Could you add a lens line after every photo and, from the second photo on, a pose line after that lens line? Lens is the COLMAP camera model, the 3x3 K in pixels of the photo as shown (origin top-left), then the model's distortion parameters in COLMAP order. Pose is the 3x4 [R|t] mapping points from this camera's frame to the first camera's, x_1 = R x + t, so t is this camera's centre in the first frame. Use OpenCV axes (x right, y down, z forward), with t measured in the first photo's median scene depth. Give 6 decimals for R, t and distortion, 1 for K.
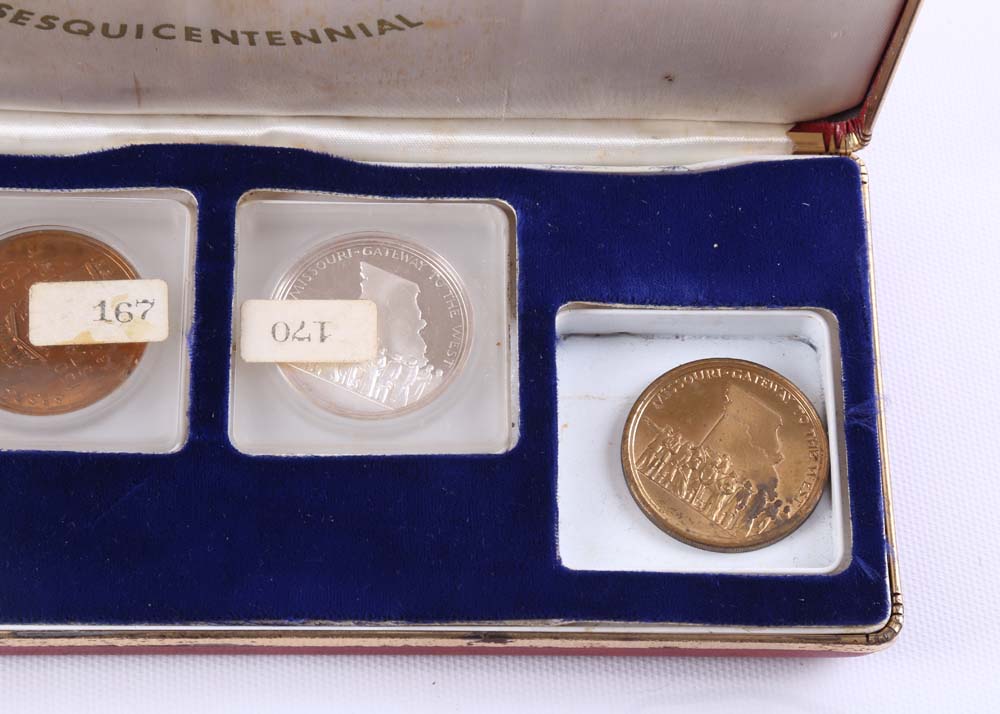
lens RADIAL K [[2776.6, 0, 495.9], [0, 2776.6, 322.8], [0, 0, 1]] dist [0.326915, -0.008573]
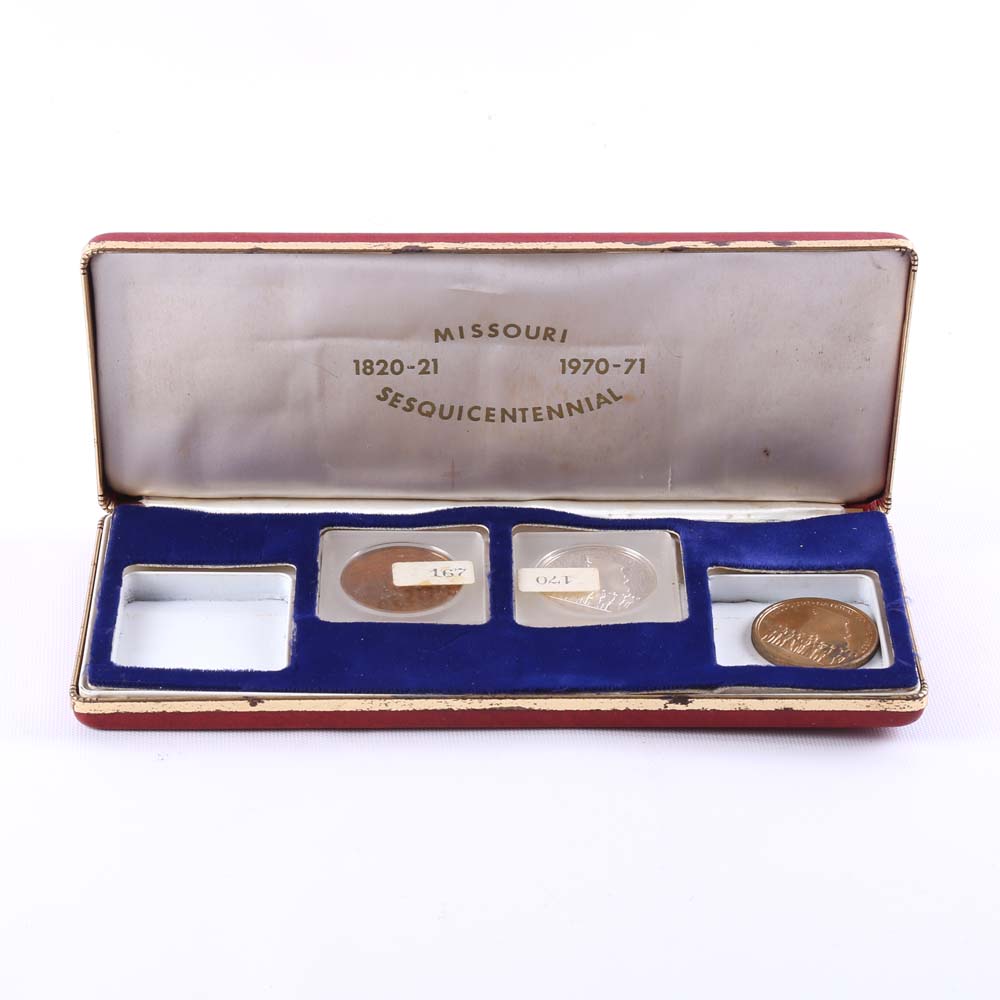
lens RADIAL K [[3706.9, 0, 500.0], [0, 3706.9, 500.0], [0, 0, 1]] dist [0.298001, 2.664645]
pose [[0.999619, -0.027455, -0.002805, -0.094901], [0.021143, 0.827165, -0.561561, 1.208210], [0.017738, 0.561288, 0.827431, -0.860504]]
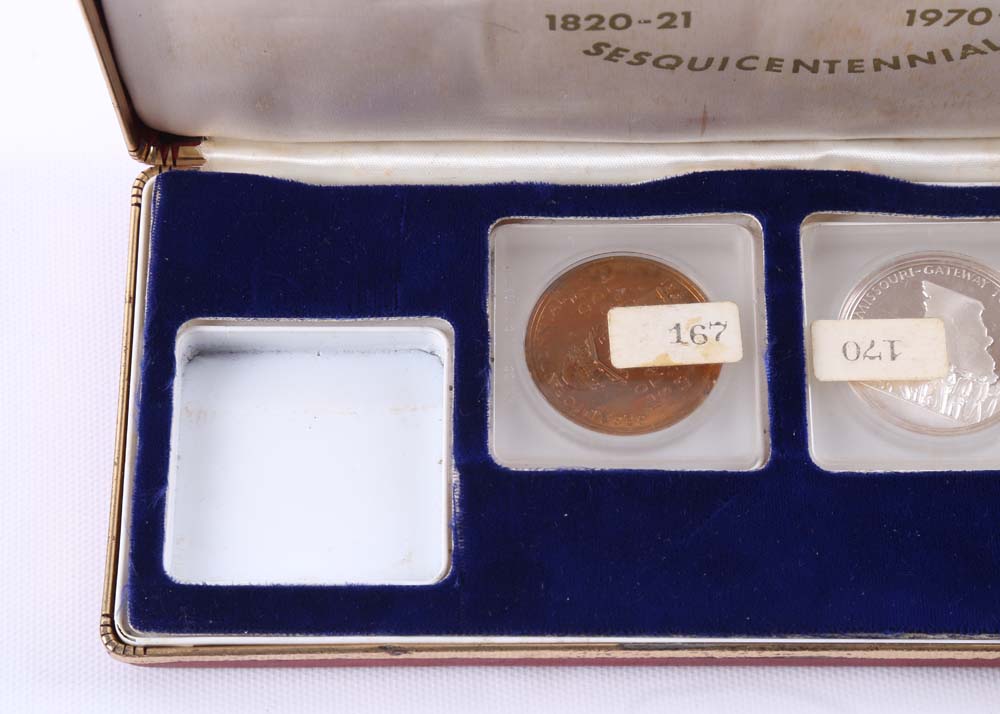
lens RADIAL K [[2776.6, 0, 495.9], [0, 2776.6, 322.8], [0, 0, 1]] dist [0.326915, -0.008573]
pose [[0.999119, -0.017424, -0.038173, -0.169105], [0.017541, 0.999842, 0.002739, -0.012292], [0.038119, -0.003407, 0.999267, -0.032998]]
